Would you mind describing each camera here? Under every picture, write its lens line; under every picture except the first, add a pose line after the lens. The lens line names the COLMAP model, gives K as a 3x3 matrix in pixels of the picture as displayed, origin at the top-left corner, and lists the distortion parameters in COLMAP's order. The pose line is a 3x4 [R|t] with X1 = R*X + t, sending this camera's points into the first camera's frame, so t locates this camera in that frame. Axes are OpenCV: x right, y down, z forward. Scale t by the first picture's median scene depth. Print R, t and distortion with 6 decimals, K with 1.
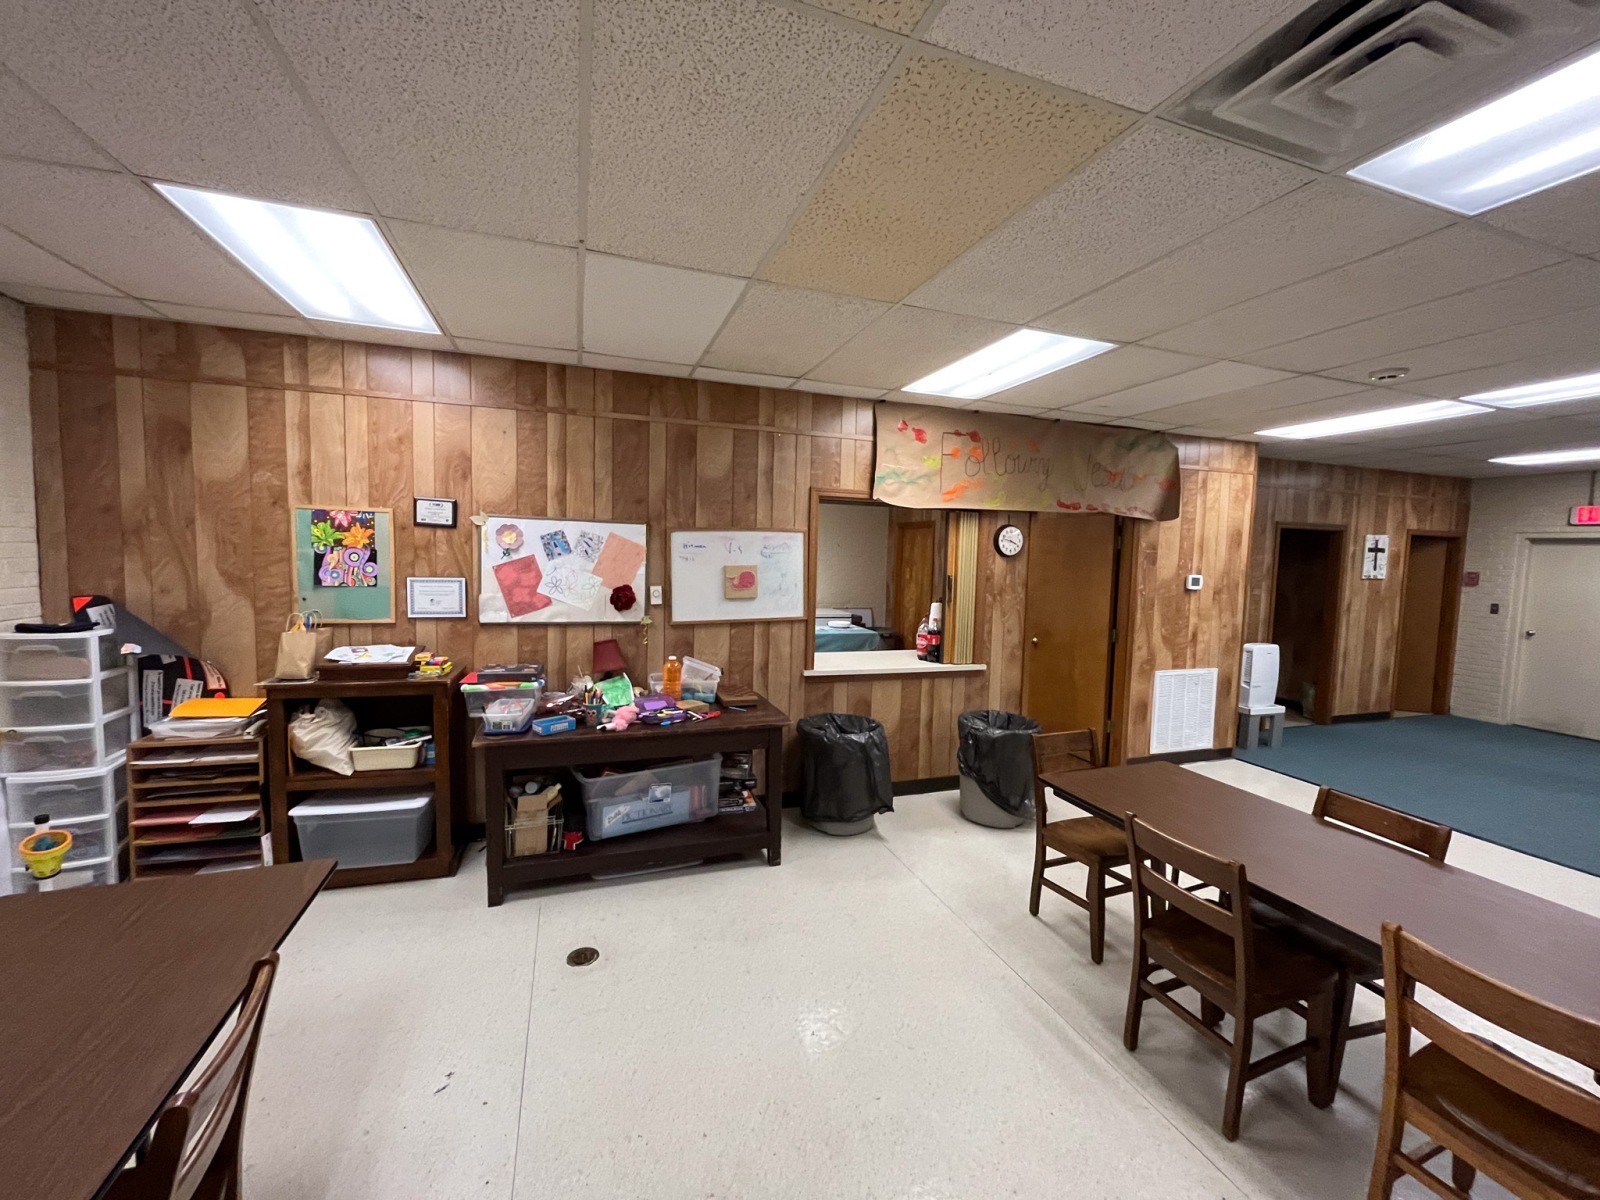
lens RADIAL K [[647.7, 0, 796.9], [0, 647.7, 601.6], [0, 0, 1]] dist [-0.003140, -0.000437]
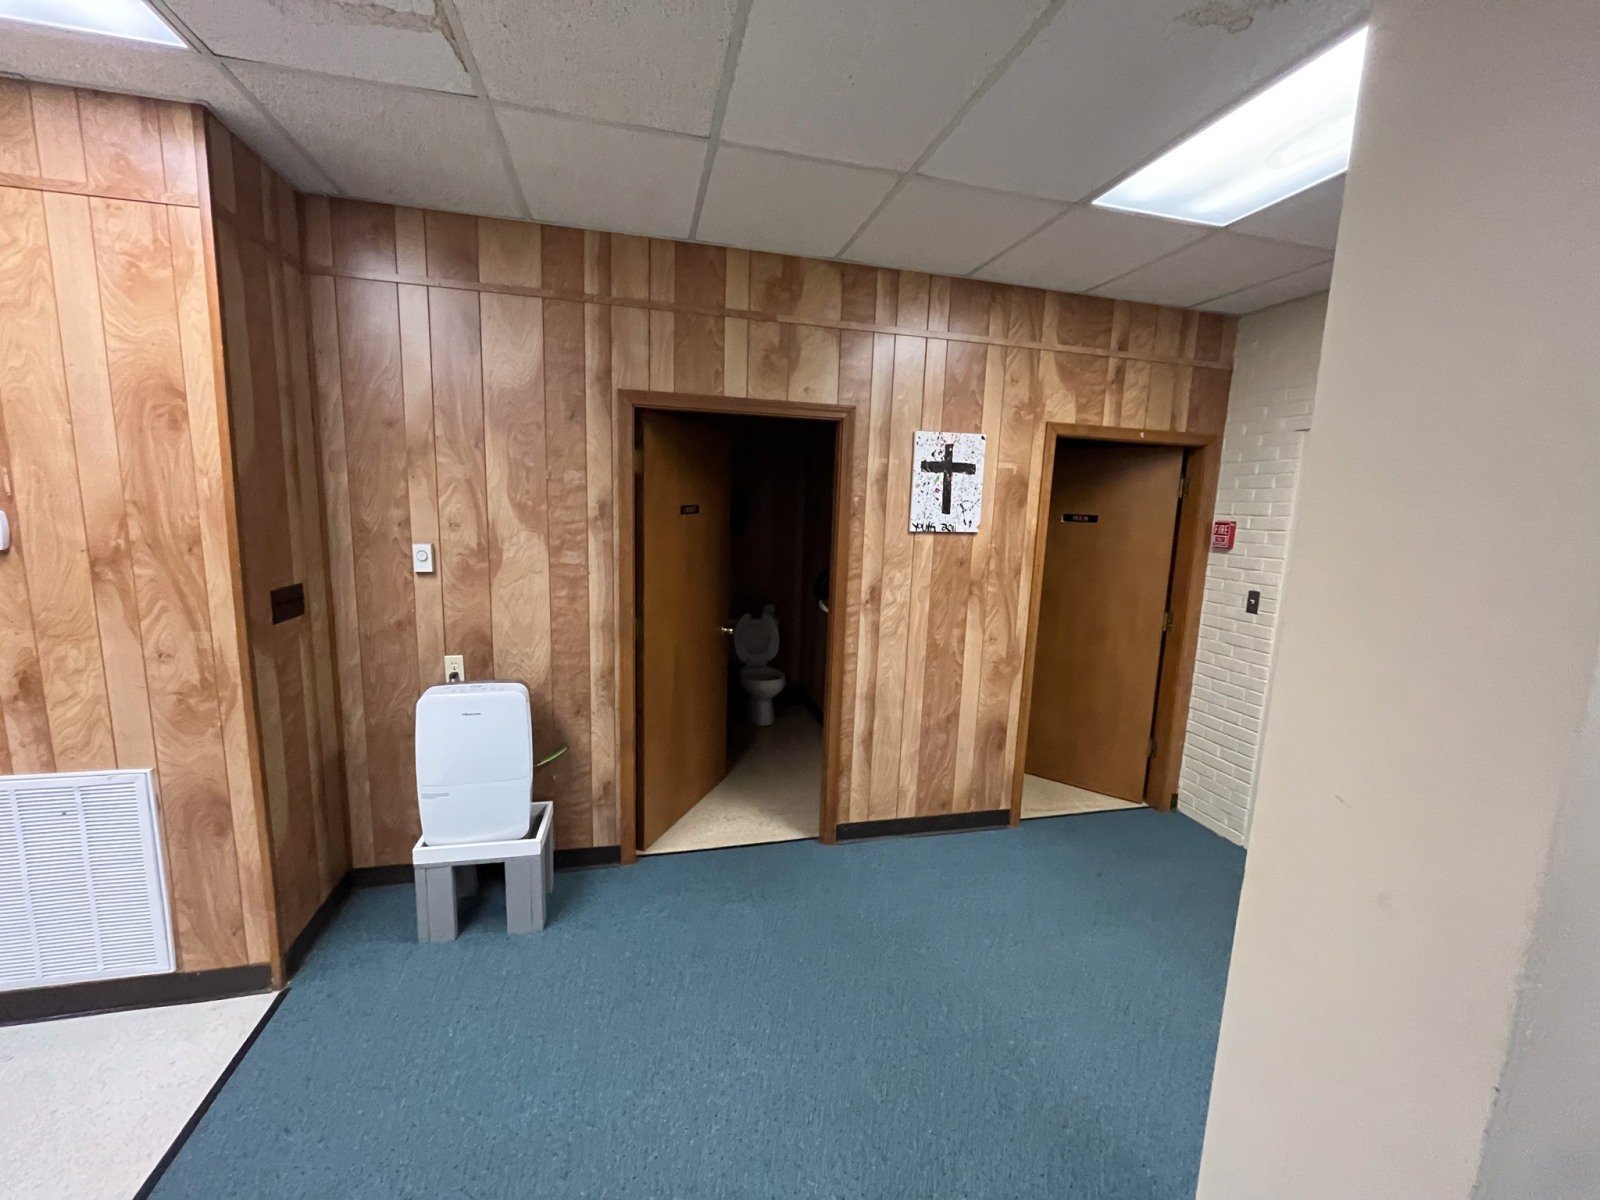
lens RADIAL K [[647.7, 0, 806.9], [0, 647.7, 603.4], [0, 0, 1]] dist [-0.003140, -0.000437]
pose [[0.996651, 0.024148, -0.078127, 0.833141], [-0.017791, 0.996550, 0.081059, -0.020573], [0.079814, -0.079398, 0.993643, 0.539613]]
